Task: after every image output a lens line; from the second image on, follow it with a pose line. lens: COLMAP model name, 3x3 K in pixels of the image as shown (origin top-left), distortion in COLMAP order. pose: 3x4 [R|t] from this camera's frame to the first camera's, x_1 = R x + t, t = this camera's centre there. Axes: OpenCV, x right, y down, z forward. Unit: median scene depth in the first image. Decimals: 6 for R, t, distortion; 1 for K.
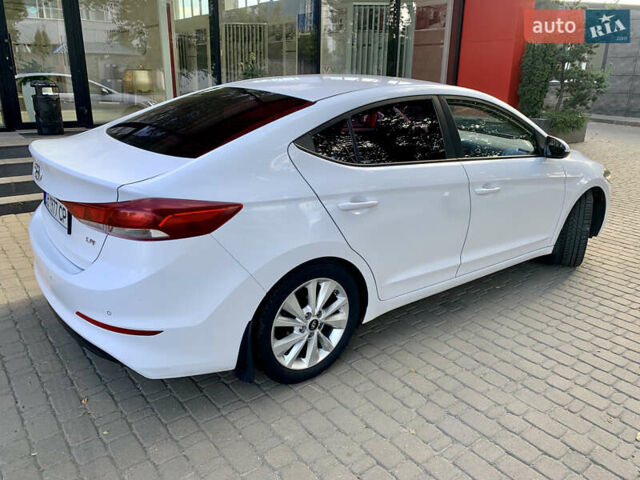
lens RADIAL K [[481.9, 0, 317.5], [0, 481.9, 239.7], [0, 0, 1]] dist [0.004232, 0.000030]
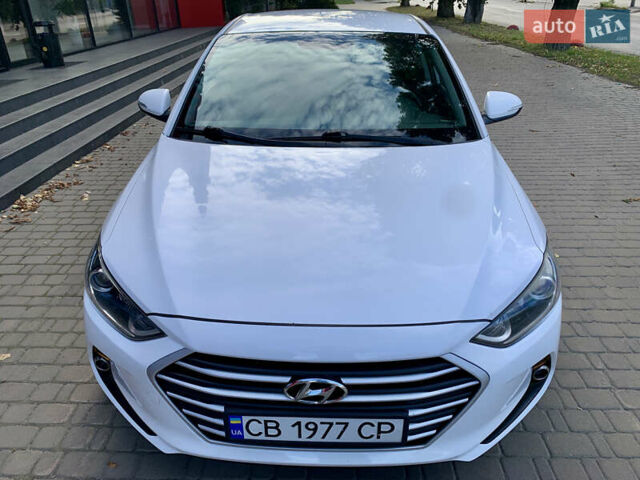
lens RADIAL K [[485.3, 0, 317.3], [0, 485.3, 223.1], [0, 0, 1]] dist [-0.004229, -0.004289]
pose [[-0.622916, 0.312840, -0.717013, 1.215557], [-0.287243, 0.761067, 0.581608, -0.724097], [0.727645, 0.568250, -0.384220, 2.019025]]
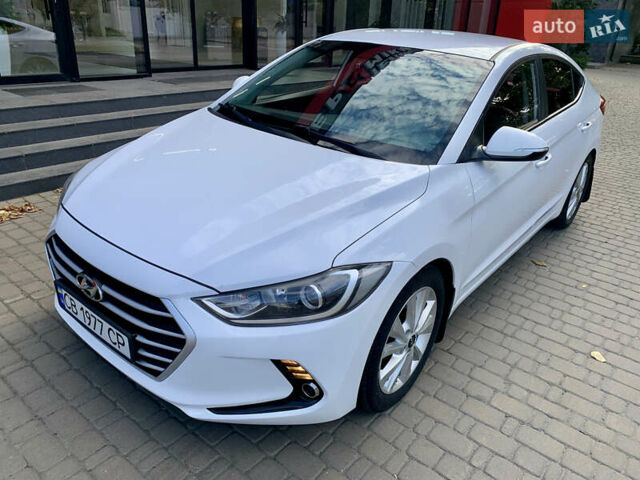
lens RADIAL K [[490.8, 0, 318.6], [0, 490.8, 238.5], [0, 0, 1]] dist [0.003793, -0.002580]
pose [[-0.962506, 0.033068, -0.269239, 0.766736], [-0.169368, 0.702042, 0.691702, -0.857286], [0.211890, 0.711367, -0.670119, 2.399401]]
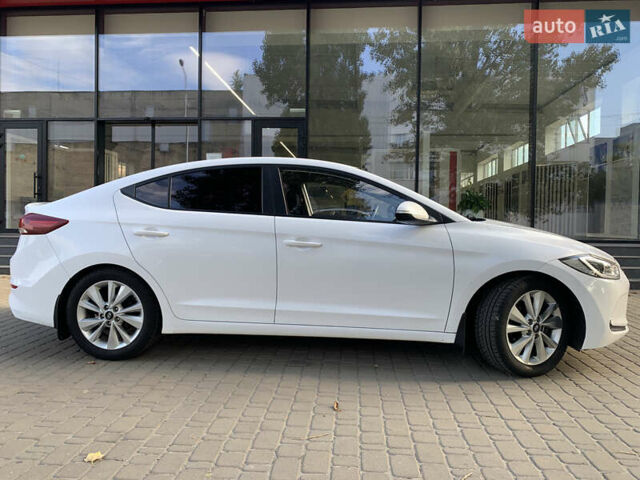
lens RADIAL K [[489.6, 0, 320.5], [0, 489.6, 237.7], [0, 0, 1]] dist [0.007095, -0.005537]
pose [[0.735035, 0.009096, -0.677969, 1.265902], [-0.215090, 0.951392, -0.220430, 0.130529], [0.643009, 0.307848, 0.701263, 0.293384]]
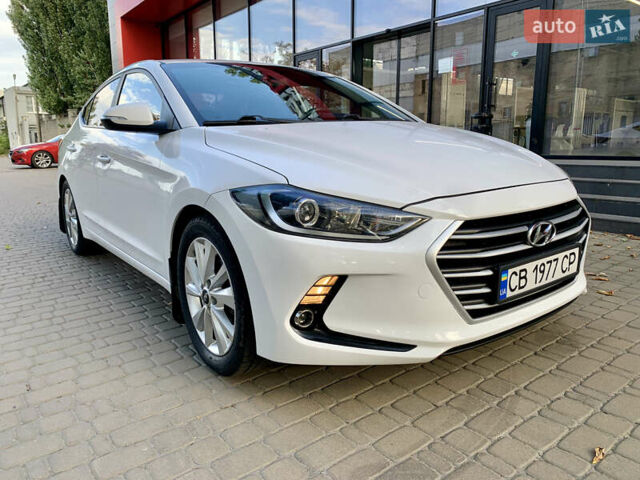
lens RADIAL K [[490.8, 0, 318.6], [0, 490.8, 238.5], [0, 0, 1]] dist [0.003793, -0.002580]
pose [[-0.006443, 0.171544, -0.985155, 1.551547], [-0.313403, 0.935194, 0.164894, -0.287564], [0.949598, 0.309813, 0.047737, 1.604598]]
